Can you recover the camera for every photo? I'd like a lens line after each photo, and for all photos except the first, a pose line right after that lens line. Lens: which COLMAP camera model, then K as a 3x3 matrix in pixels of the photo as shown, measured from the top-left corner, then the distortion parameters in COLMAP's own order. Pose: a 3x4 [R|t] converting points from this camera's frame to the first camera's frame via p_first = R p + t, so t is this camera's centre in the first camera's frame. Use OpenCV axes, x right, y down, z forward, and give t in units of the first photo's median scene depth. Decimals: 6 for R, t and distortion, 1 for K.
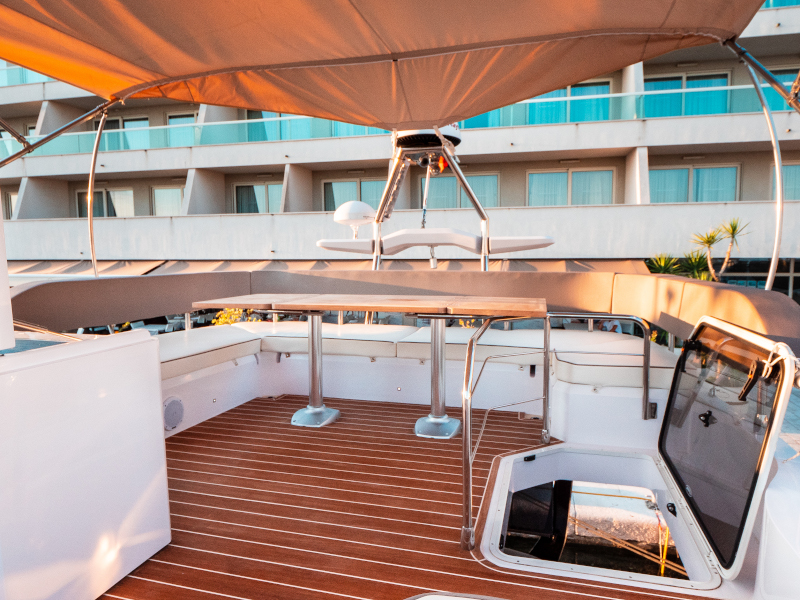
lens RADIAL K [[484.6, 0, 400.1], [0, 484.6, 316.7], [0, 0, 1]] dist [0.000069, -0.000789]
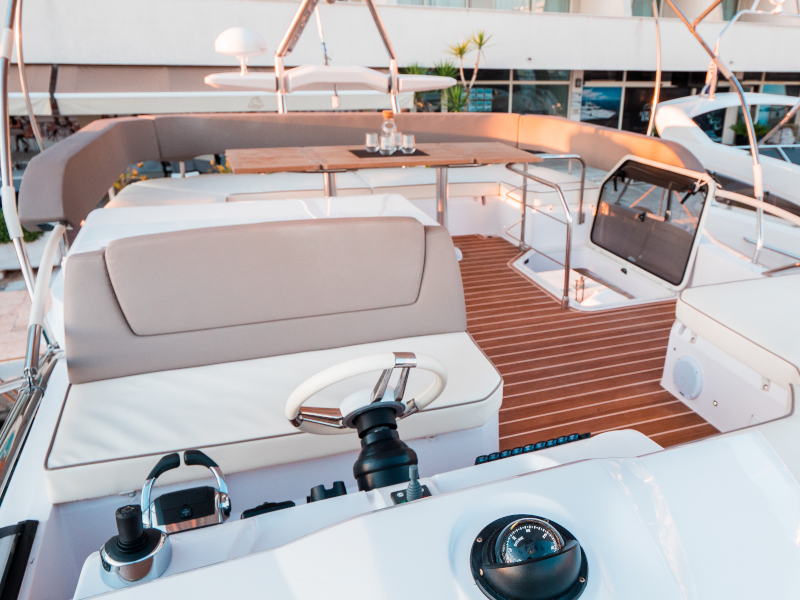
lens RADIAL K [[598.8, 0, 400.0], [0, 598.8, 300.0], [0, 0, 1]] dist [-0.005158, -0.002596]
pose [[0.839164, -0.195278, 0.507612, -0.552655], [0.046998, 0.955864, 0.290025, -0.076071], [-0.541844, -0.219522, 0.811305, -0.154574]]
